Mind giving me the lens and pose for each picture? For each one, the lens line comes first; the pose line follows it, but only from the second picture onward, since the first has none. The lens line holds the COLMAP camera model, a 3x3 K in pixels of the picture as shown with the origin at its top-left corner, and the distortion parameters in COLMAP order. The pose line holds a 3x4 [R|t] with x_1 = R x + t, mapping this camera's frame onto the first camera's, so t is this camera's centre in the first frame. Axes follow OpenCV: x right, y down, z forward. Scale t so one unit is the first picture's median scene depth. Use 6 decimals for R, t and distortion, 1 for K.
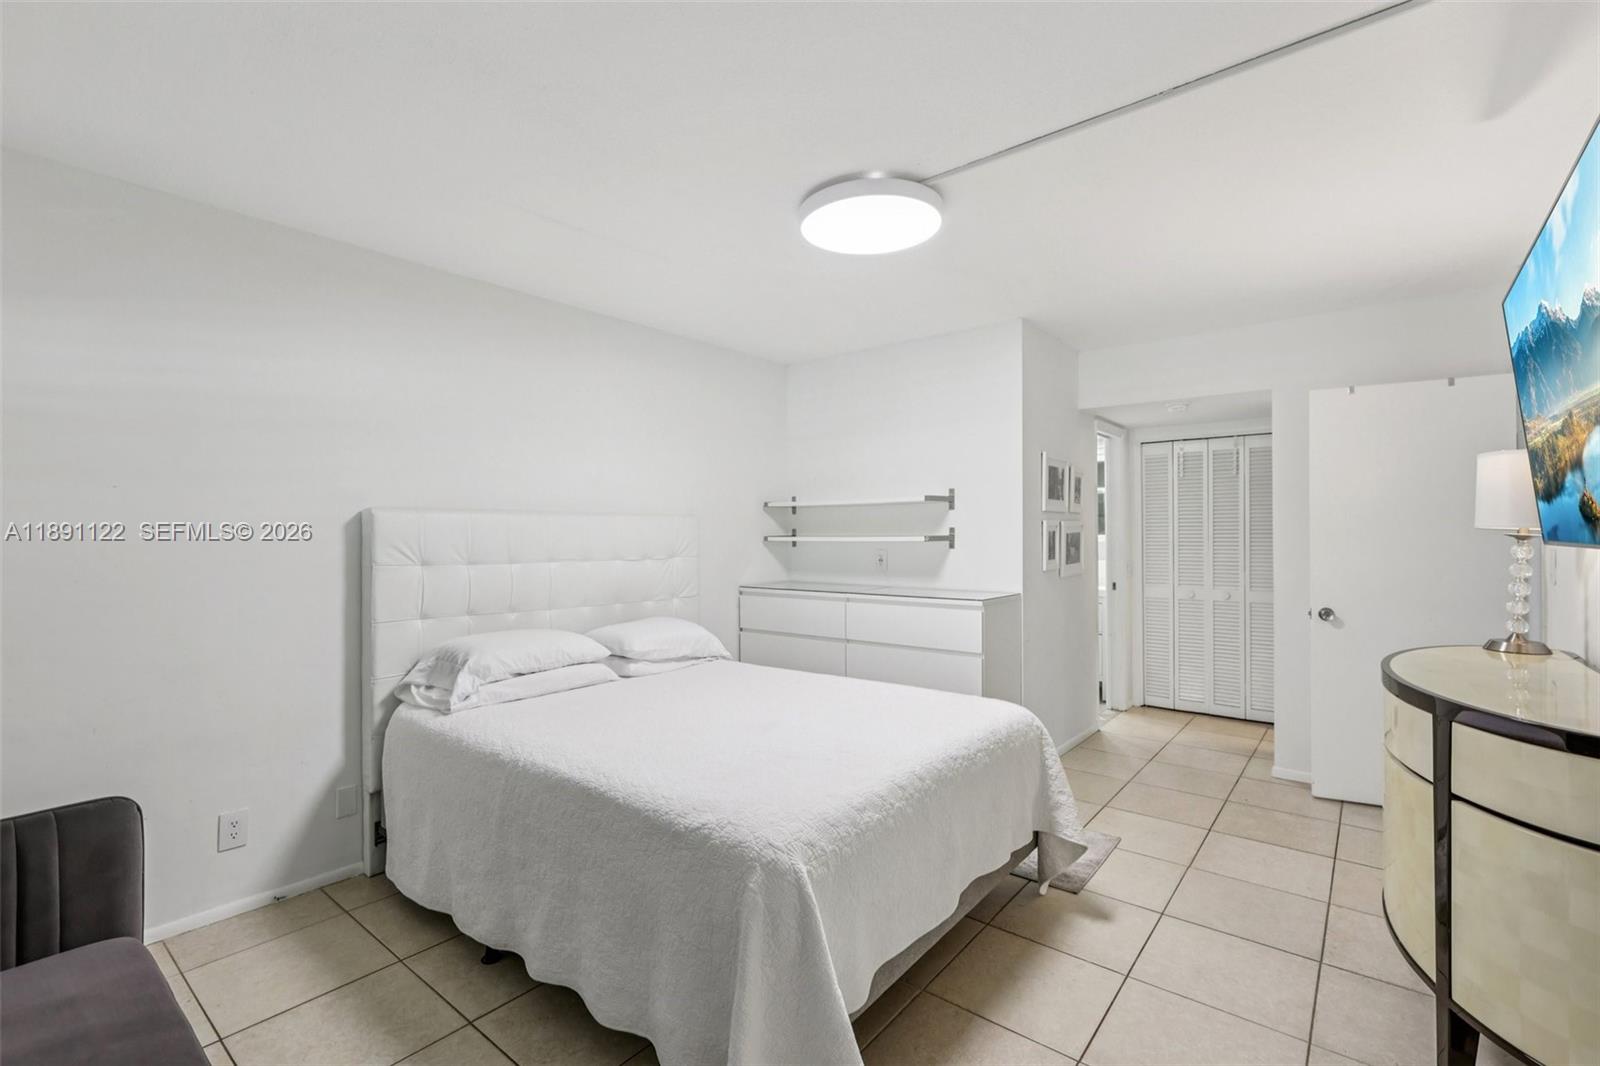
lens RADIAL K [[716.6, 0, 800.4], [0, 716.6, 532.3], [0, 0, 1]] dist [0.002251, 0.001380]
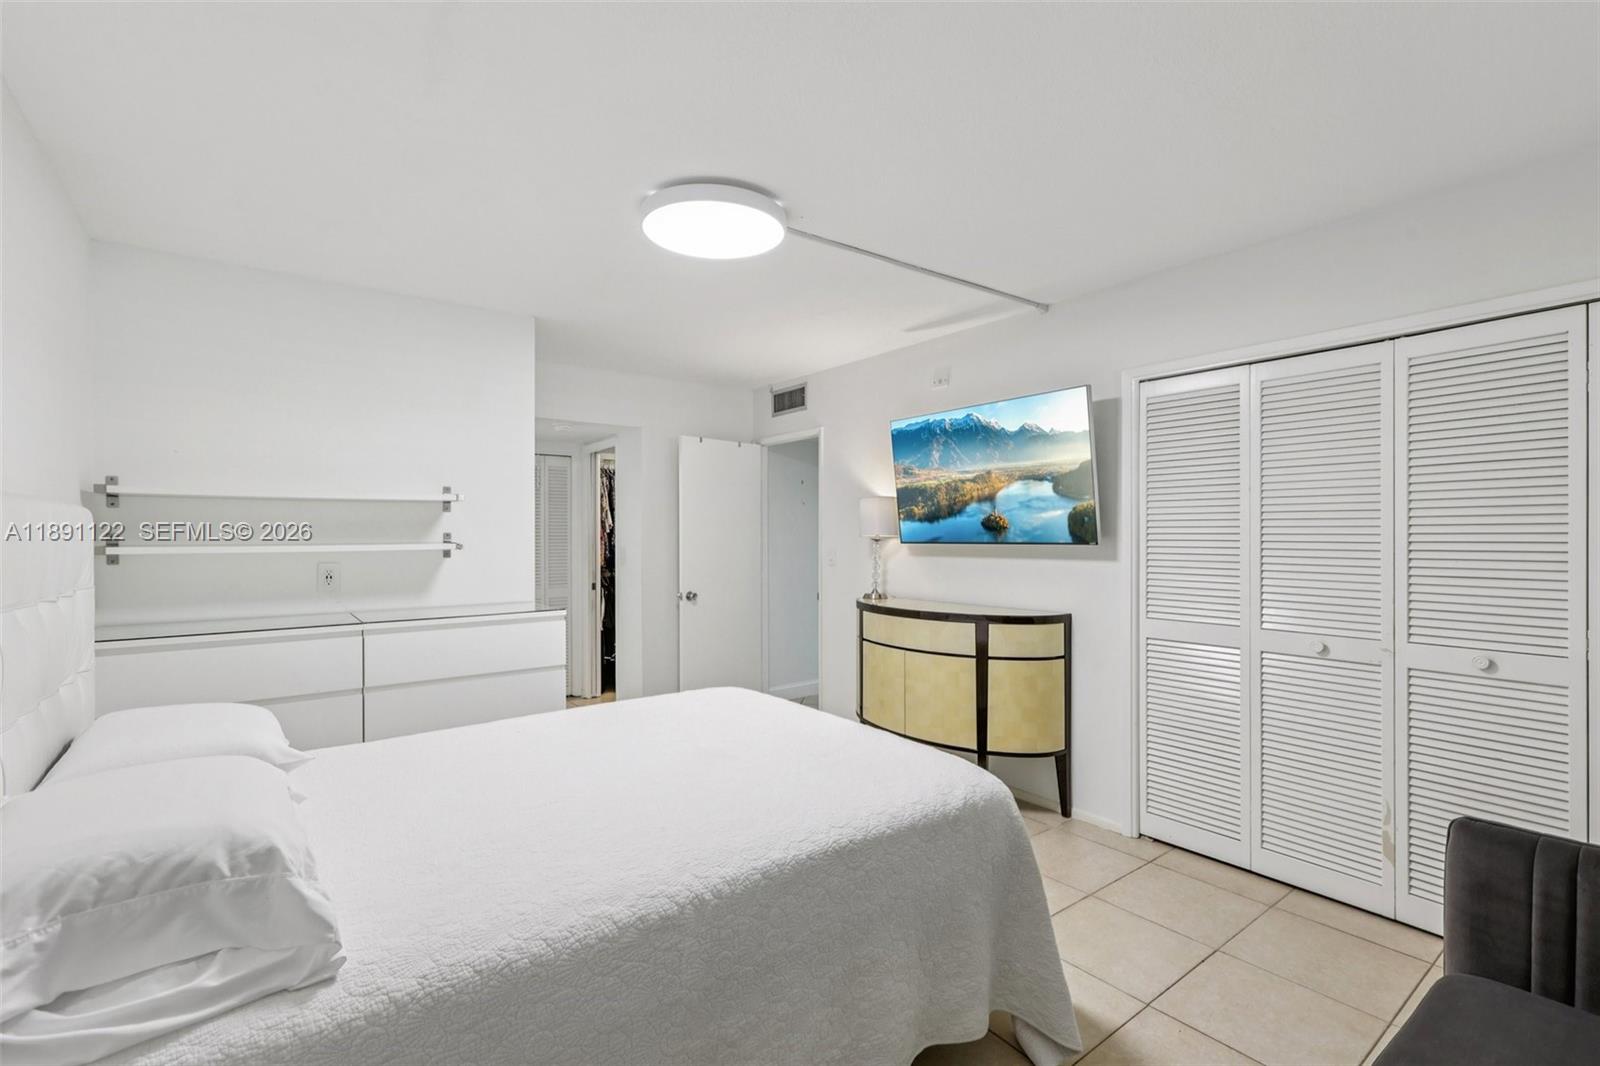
lens RADIAL K [[716.6, 0, 803.8], [0, 716.6, 537.1], [0, 0, 1]] dist [0.002251, 0.001380]
pose [[0.234050, 0.002734, 0.972221, -0.601712], [0.004817, 0.999981, -0.003971, 0.004554], [-0.972213, 0.005613, 0.234032, 0.466494]]
